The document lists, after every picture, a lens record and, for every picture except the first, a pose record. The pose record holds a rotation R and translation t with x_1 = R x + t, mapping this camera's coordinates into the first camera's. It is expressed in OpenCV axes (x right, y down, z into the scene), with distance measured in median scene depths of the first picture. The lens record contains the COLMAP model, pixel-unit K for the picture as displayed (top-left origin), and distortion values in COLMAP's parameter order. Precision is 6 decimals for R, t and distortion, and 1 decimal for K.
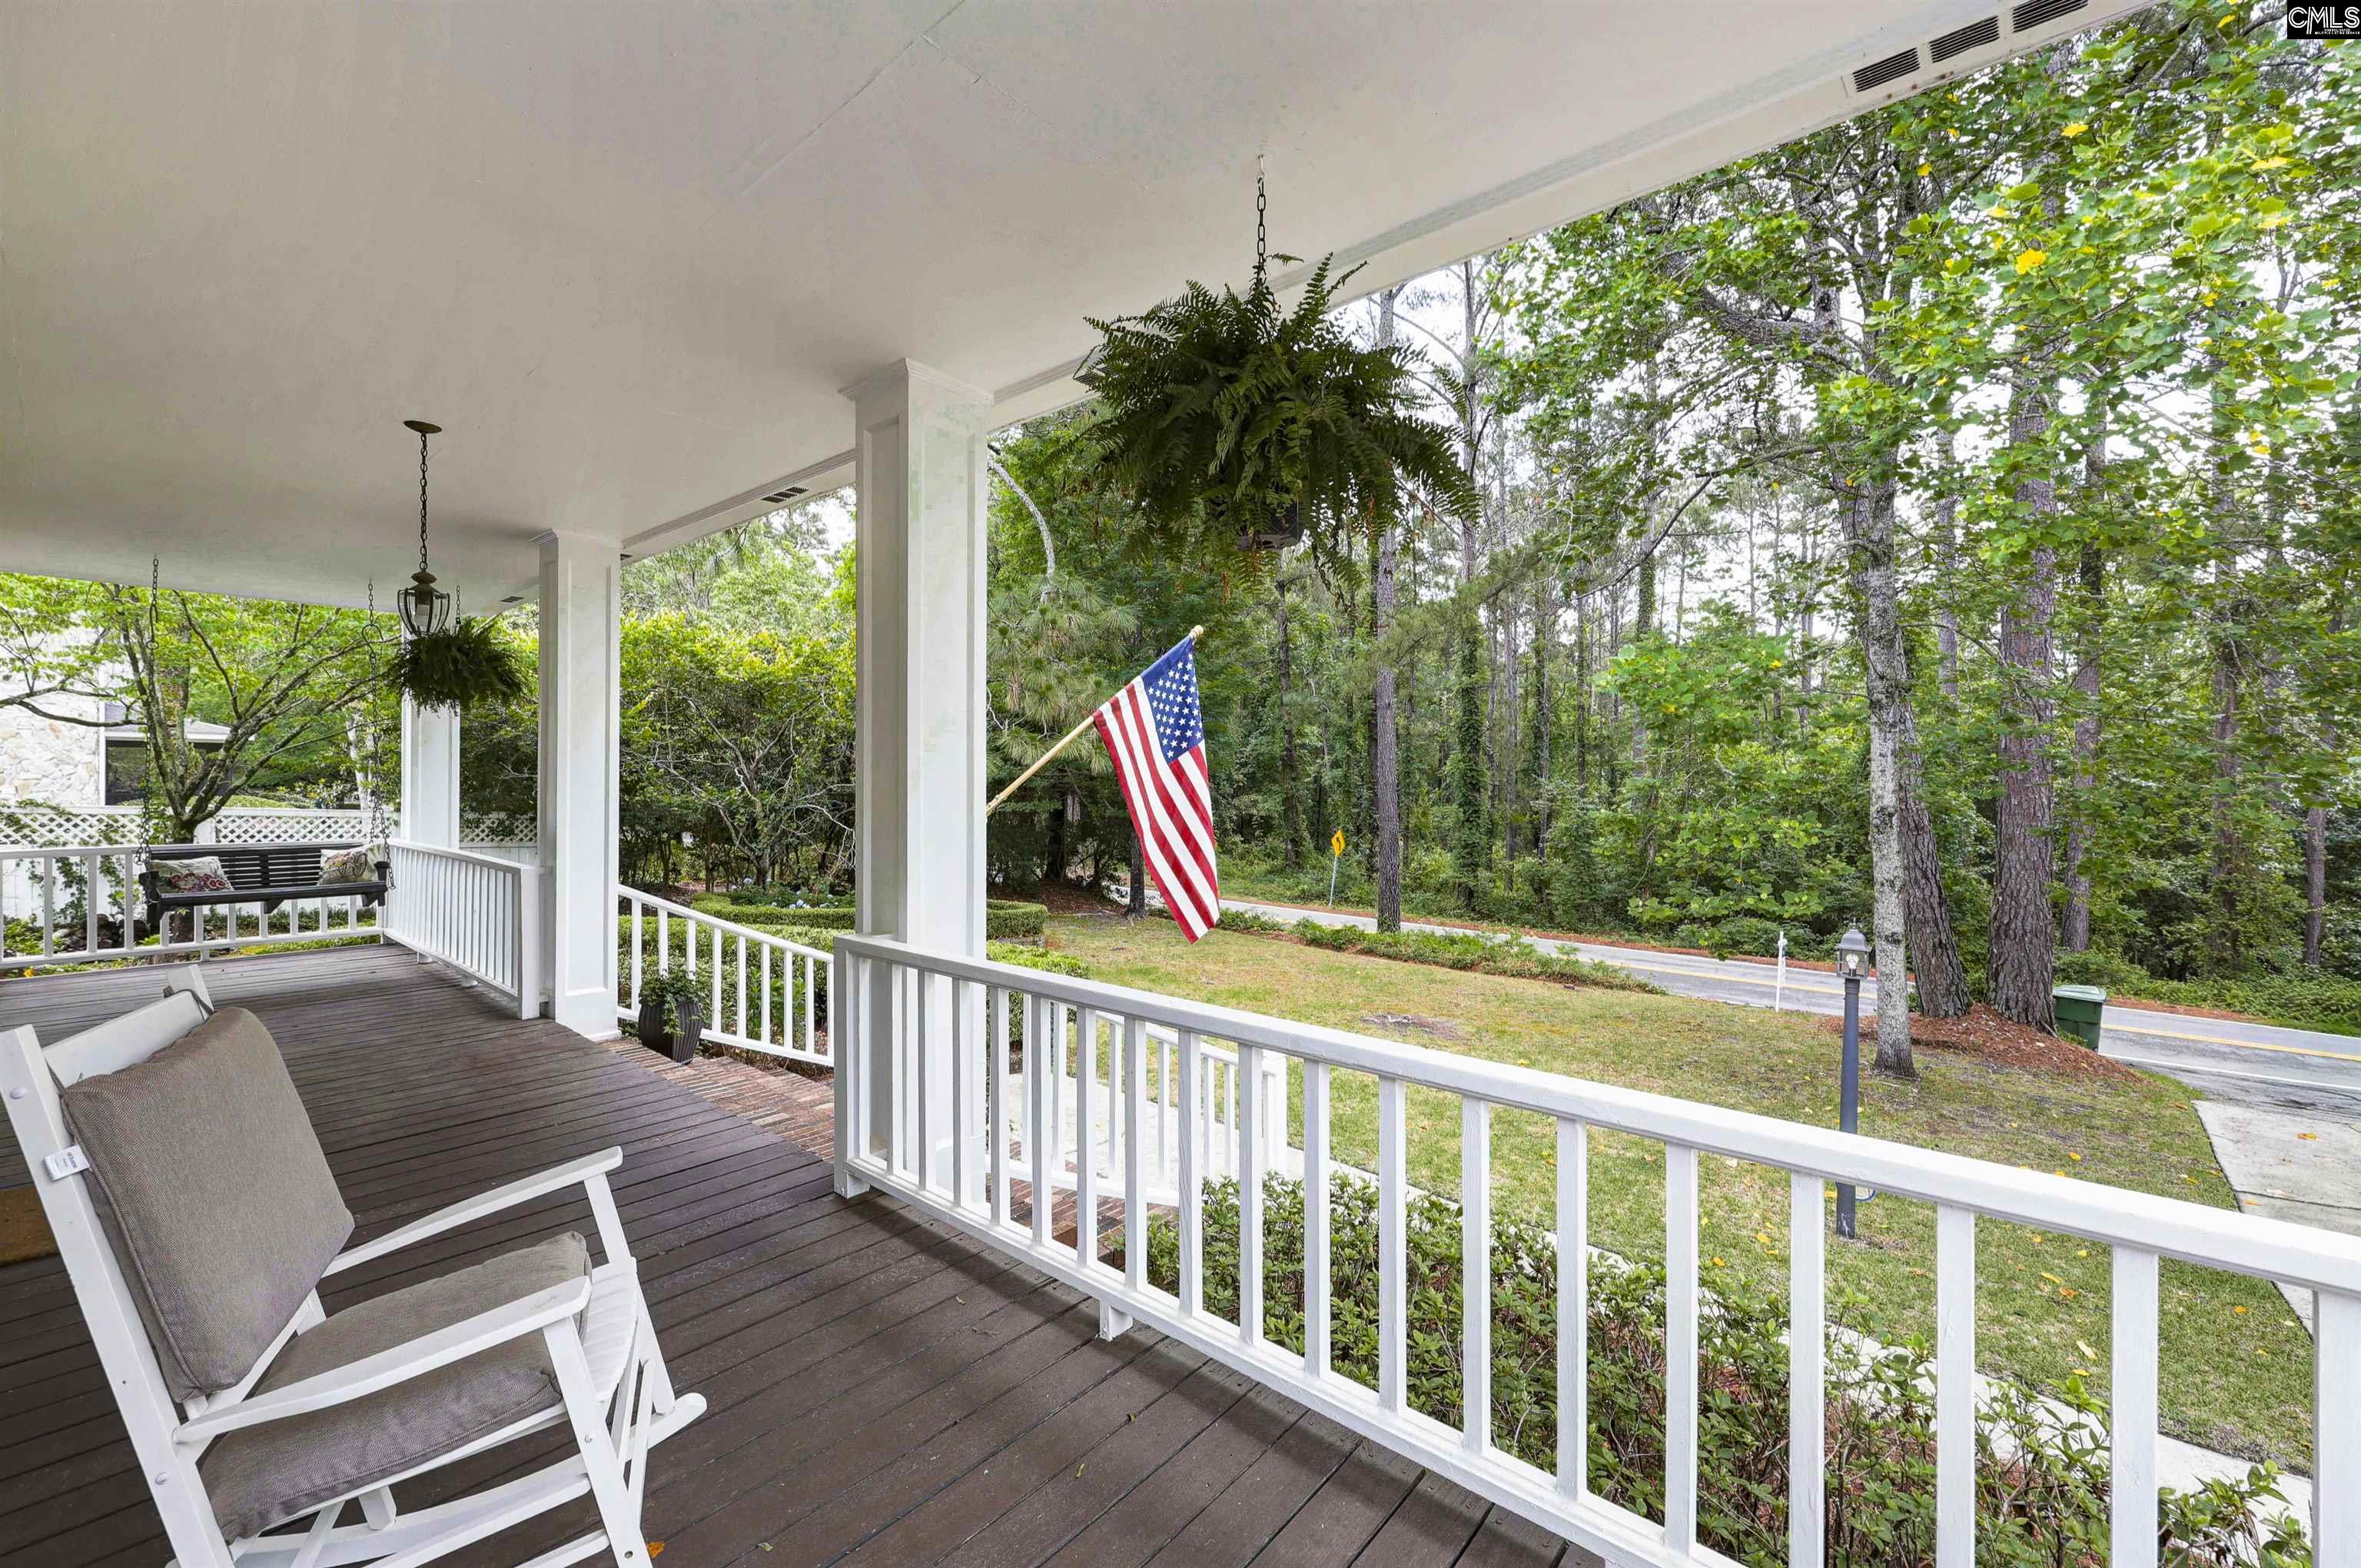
lens RADIAL K [[958.3, 0, 1188.3], [0, 958.3, 775.3], [0, 0, 1]] dist [0.001070, 0.000179]
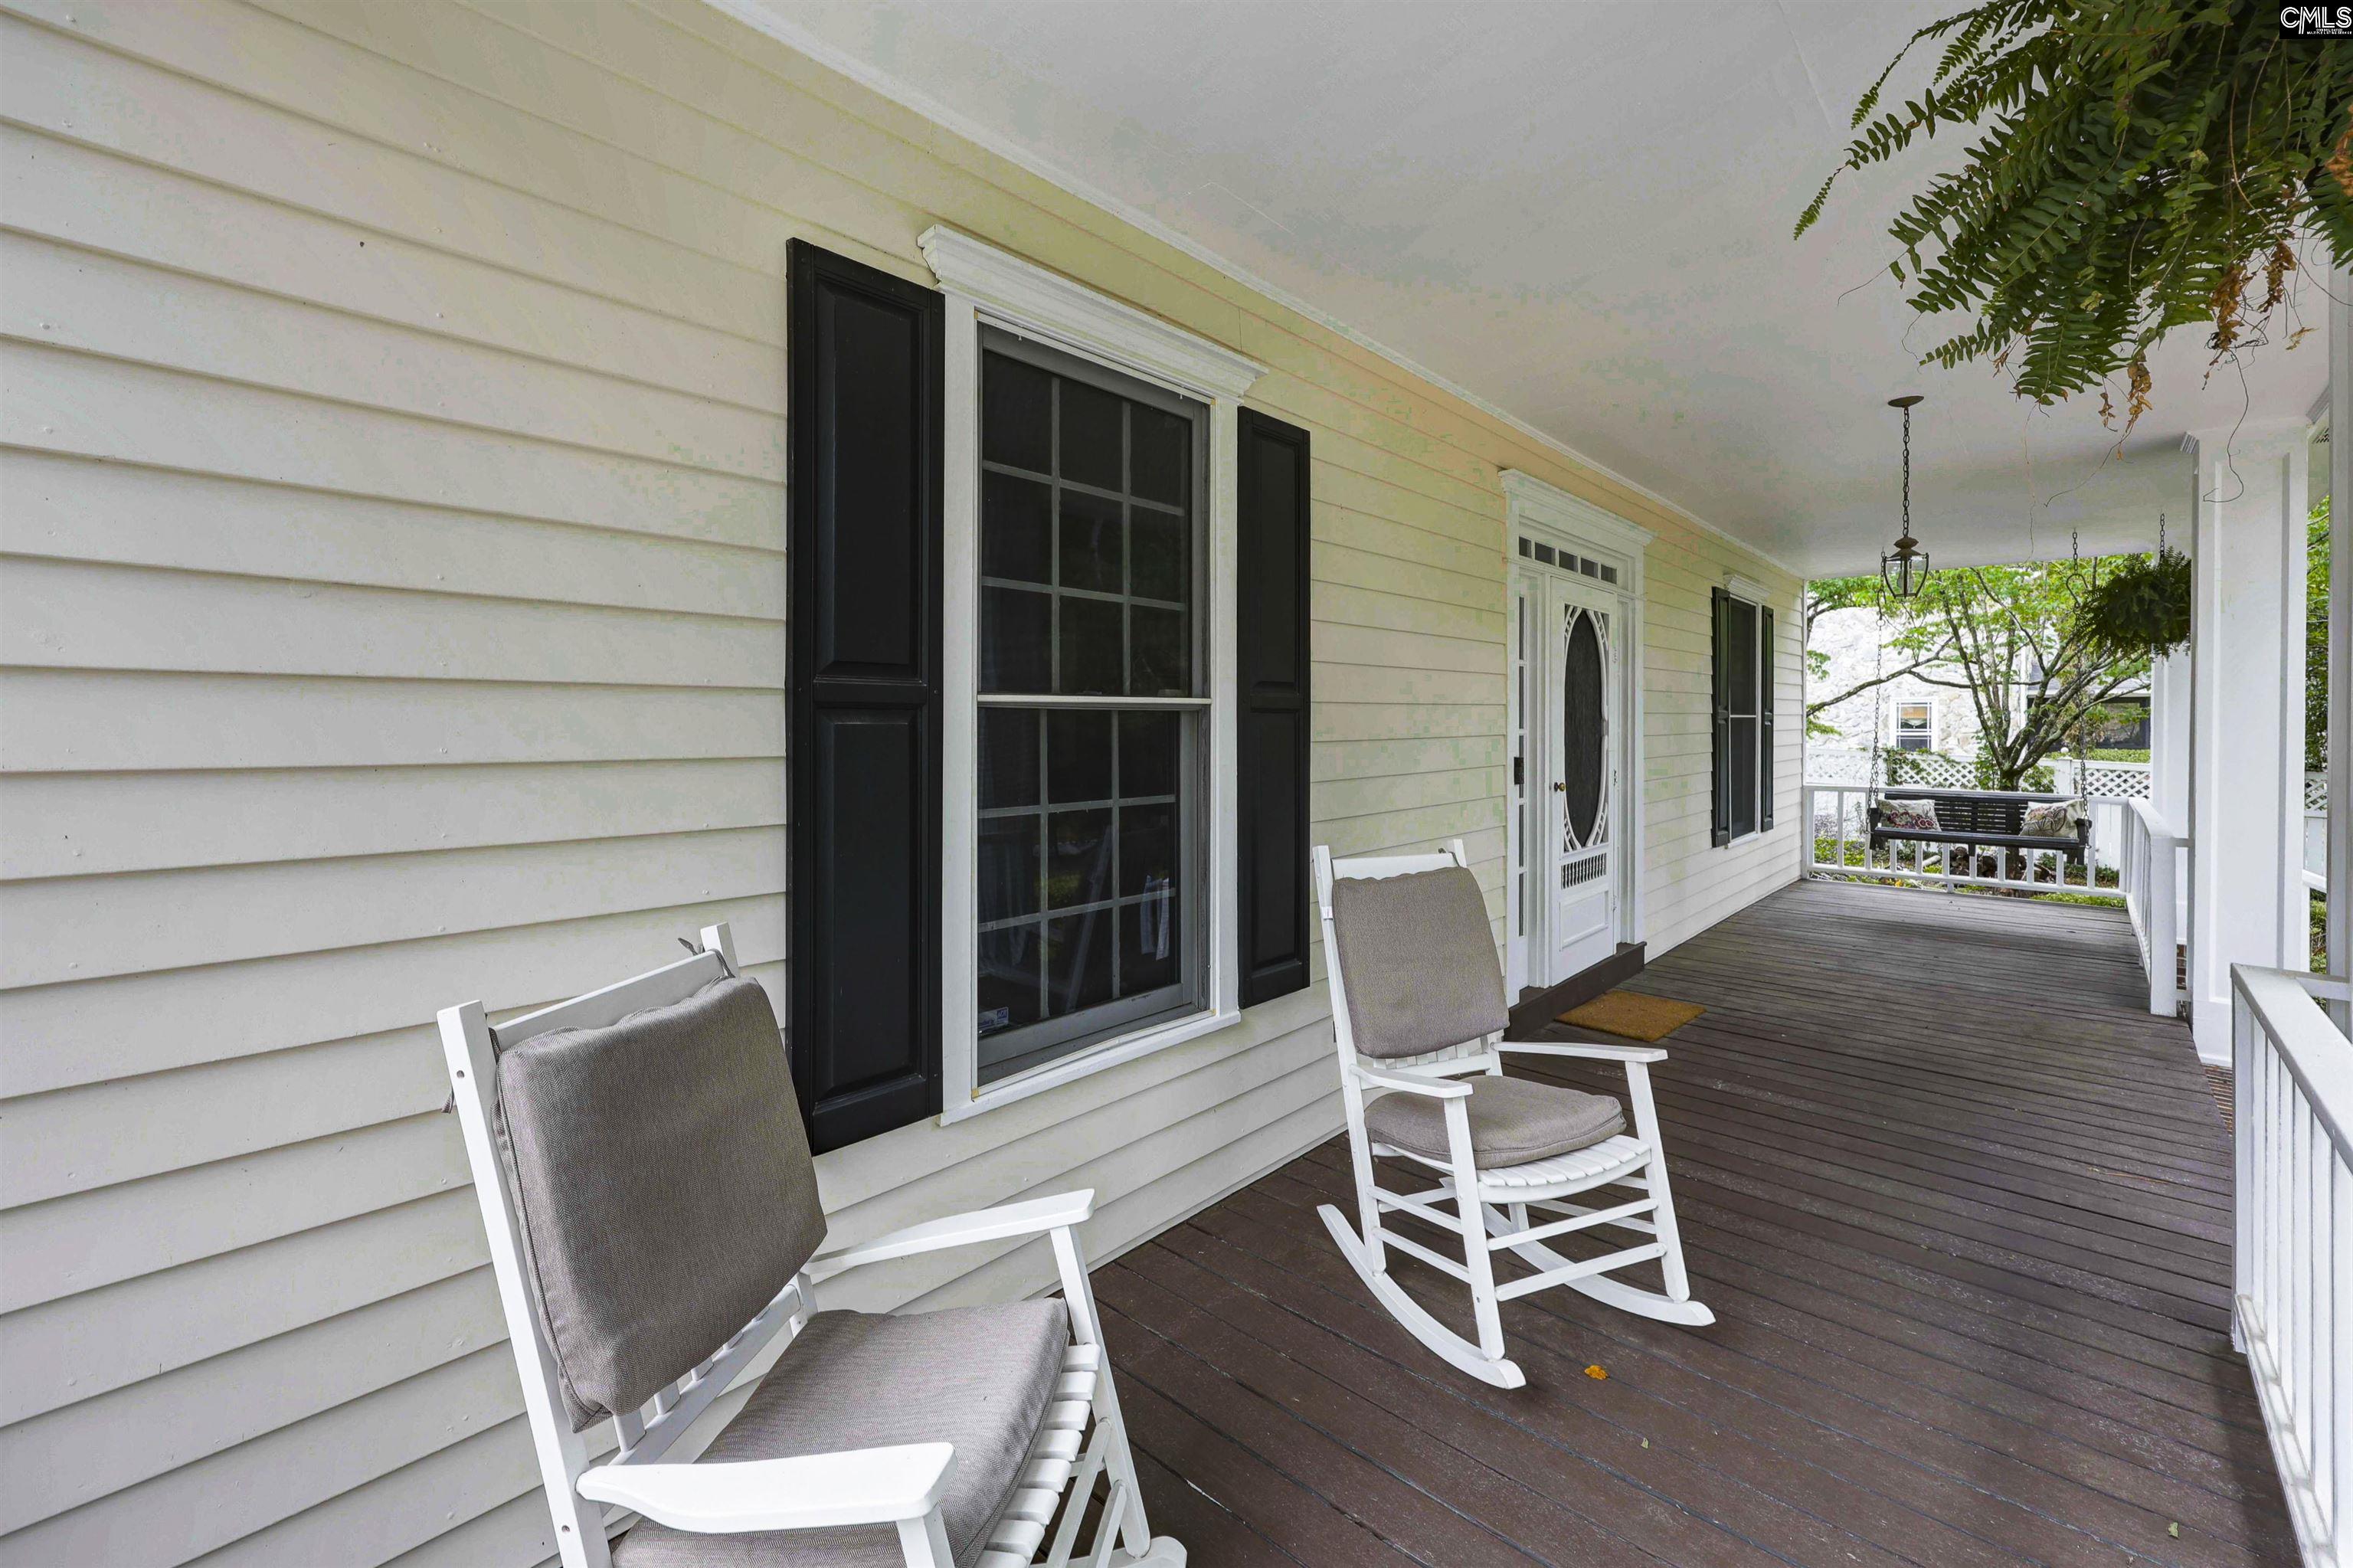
lens RADIAL K [[981.0, 0, 1176.8], [0, 981.0, 707.0], [0, 0, 1]] dist [-0.000462, 0.000168]
pose [[-0.031425, -0.022543, -0.999252, 0.190231], [-0.000391, 0.999746, -0.022542, 0.000345], [0.999506, -0.000318, -0.031426, 0.138929]]
